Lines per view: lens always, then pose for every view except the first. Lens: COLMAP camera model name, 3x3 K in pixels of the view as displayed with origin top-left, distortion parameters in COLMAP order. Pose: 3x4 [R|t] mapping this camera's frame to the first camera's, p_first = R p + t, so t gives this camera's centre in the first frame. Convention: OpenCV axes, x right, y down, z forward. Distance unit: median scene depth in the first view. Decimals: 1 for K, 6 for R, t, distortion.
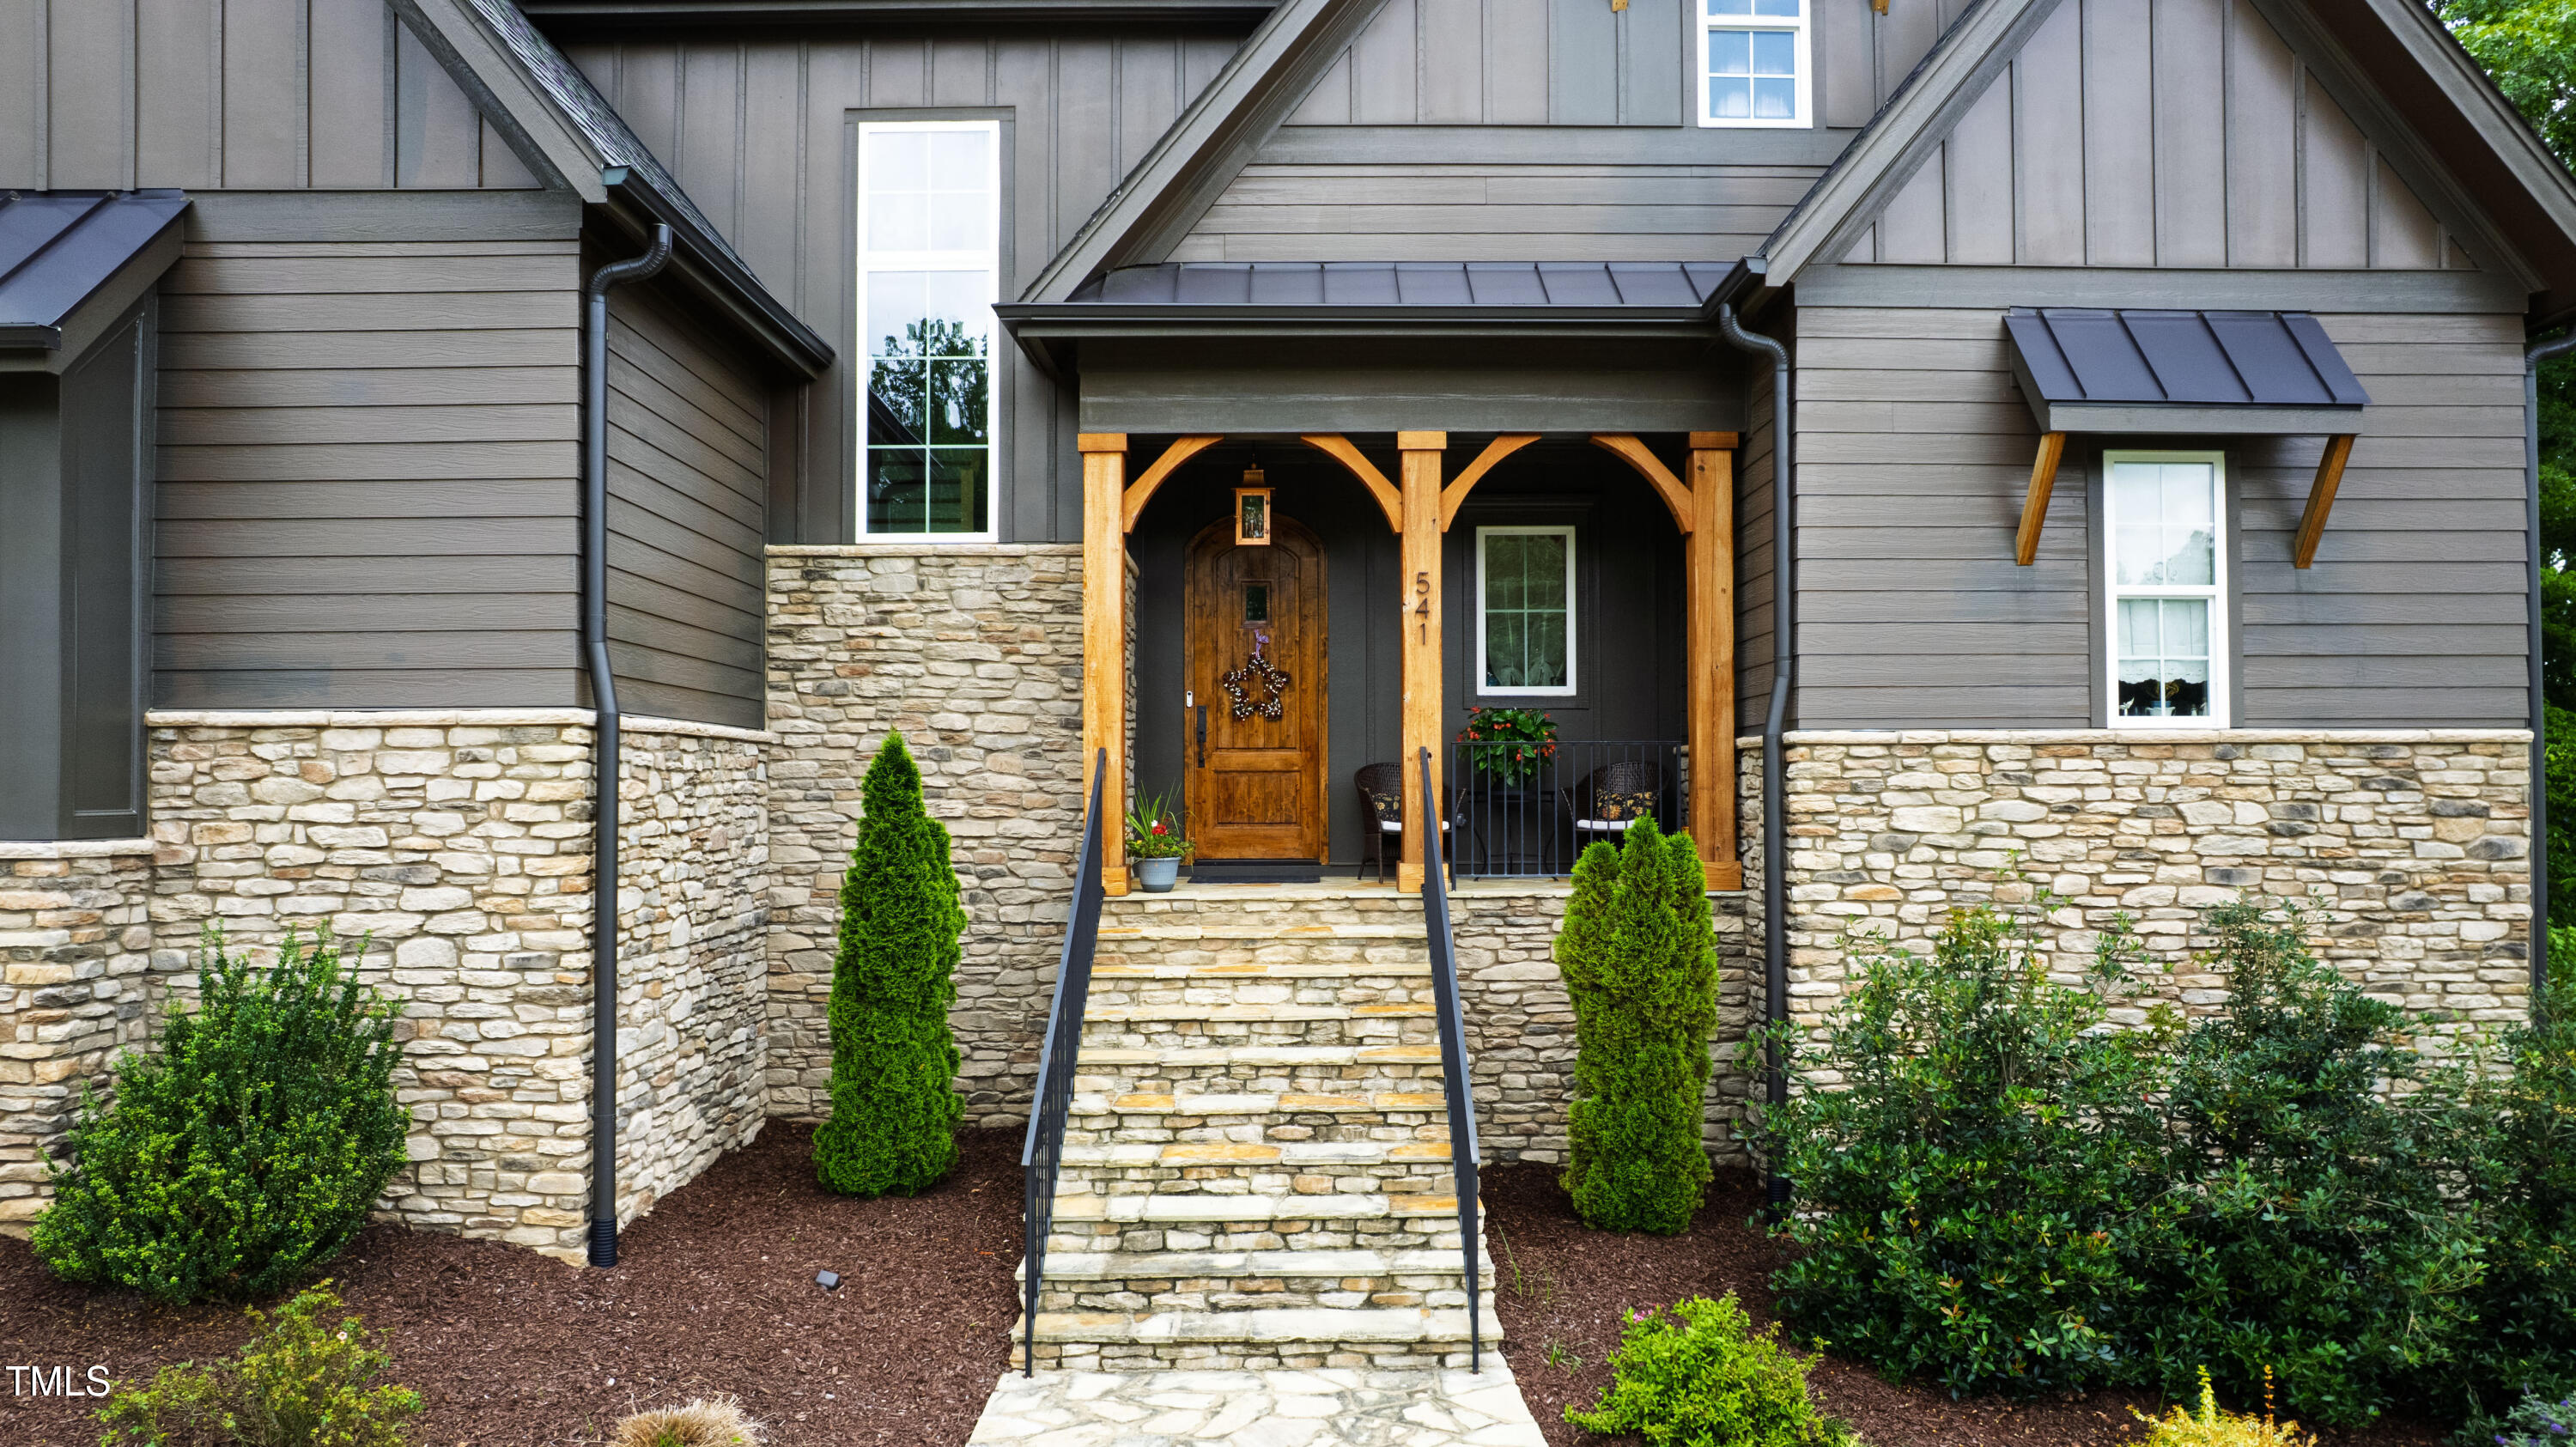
lens RADIAL K [[1738.4, 0, 1288.6], [0, 1738.4, 775.6], [0, 0, 1]] dist [-0.077444, 0.067872]
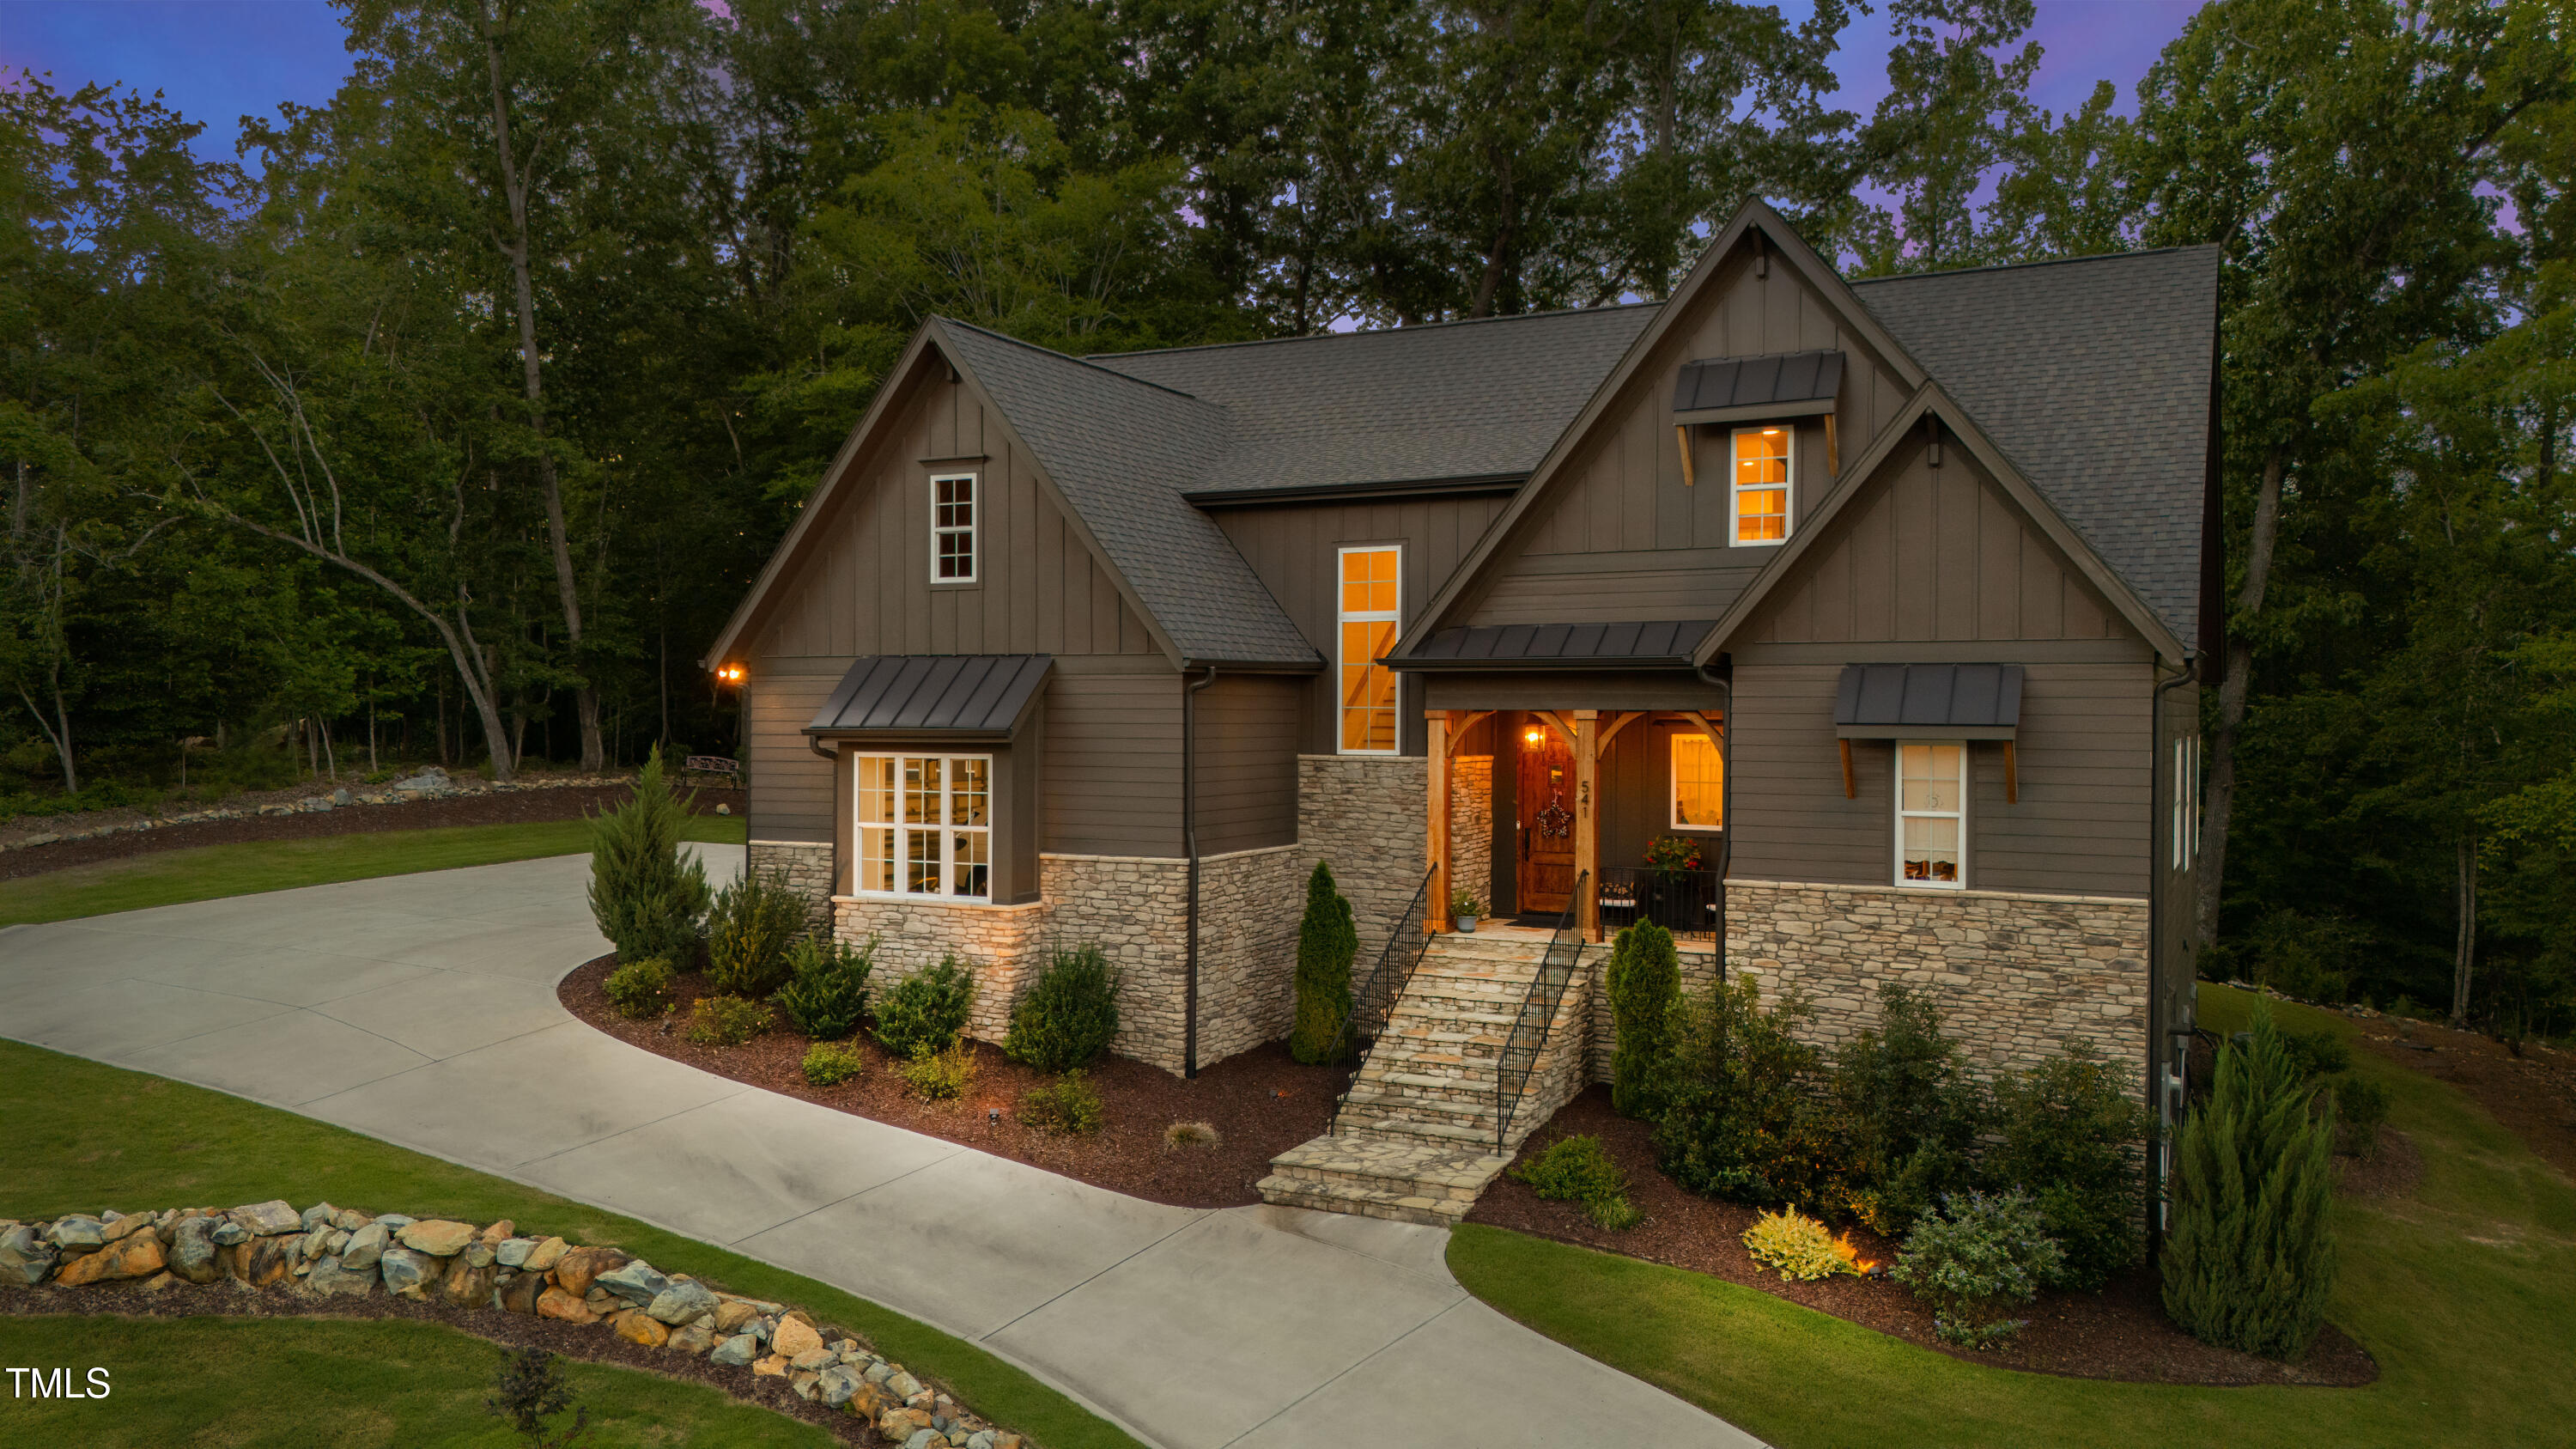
lens RADIAL K [[1869.4, 0, 1288.0], [0, 1869.4, 724.5], [0, 0, 1]] dist [0.065385, -0.139065]
pose [[0.881645, 0.011562, -0.471772, 0.865943], [-0.003221, 0.999824, 0.018484, -0.242787], [0.471903, -0.014777, 0.881527, -1.150614]]
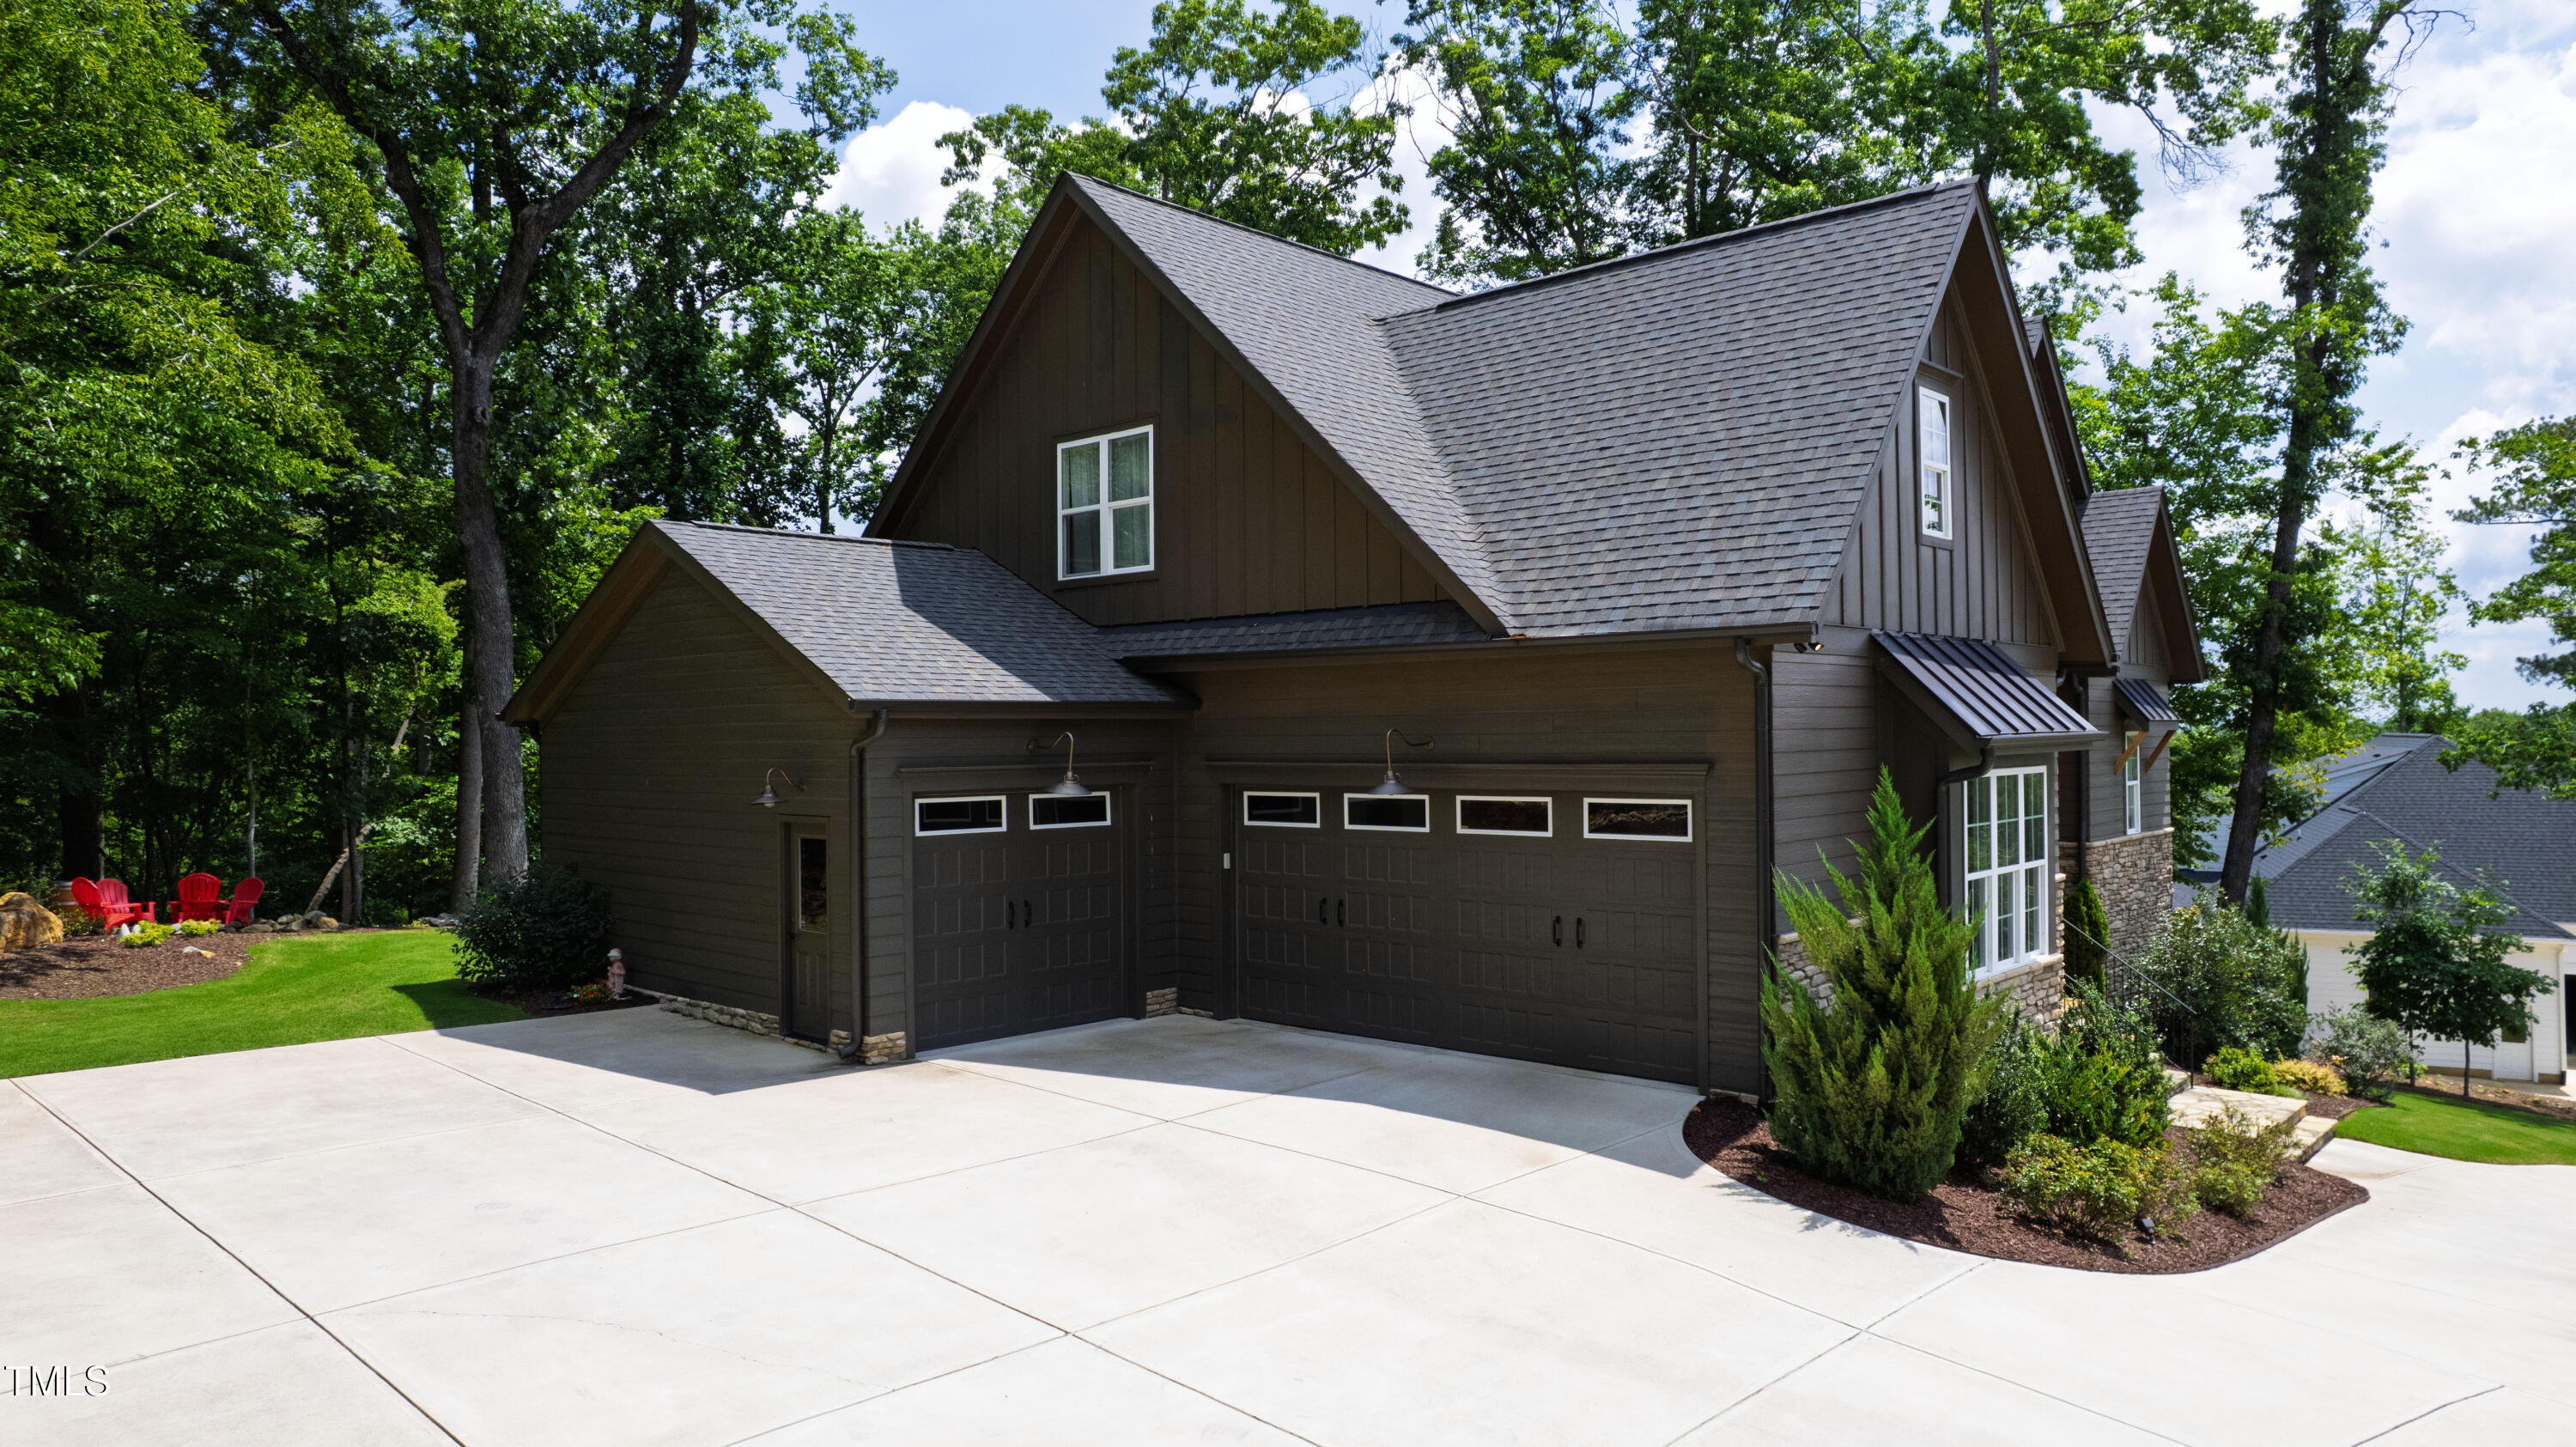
lens RADIAL K [[1642.7, 0, 1284.9], [0, 1642.7, 715.1], [0, 0, 1]] dist [-0.042621, 0.000920]
pose [[0.688751, 0.005029, 0.724980, -2.281646], [0.005171, 0.999916, -0.011849, -0.193289], [-0.724979, 0.011910, 0.688668, 0.200915]]
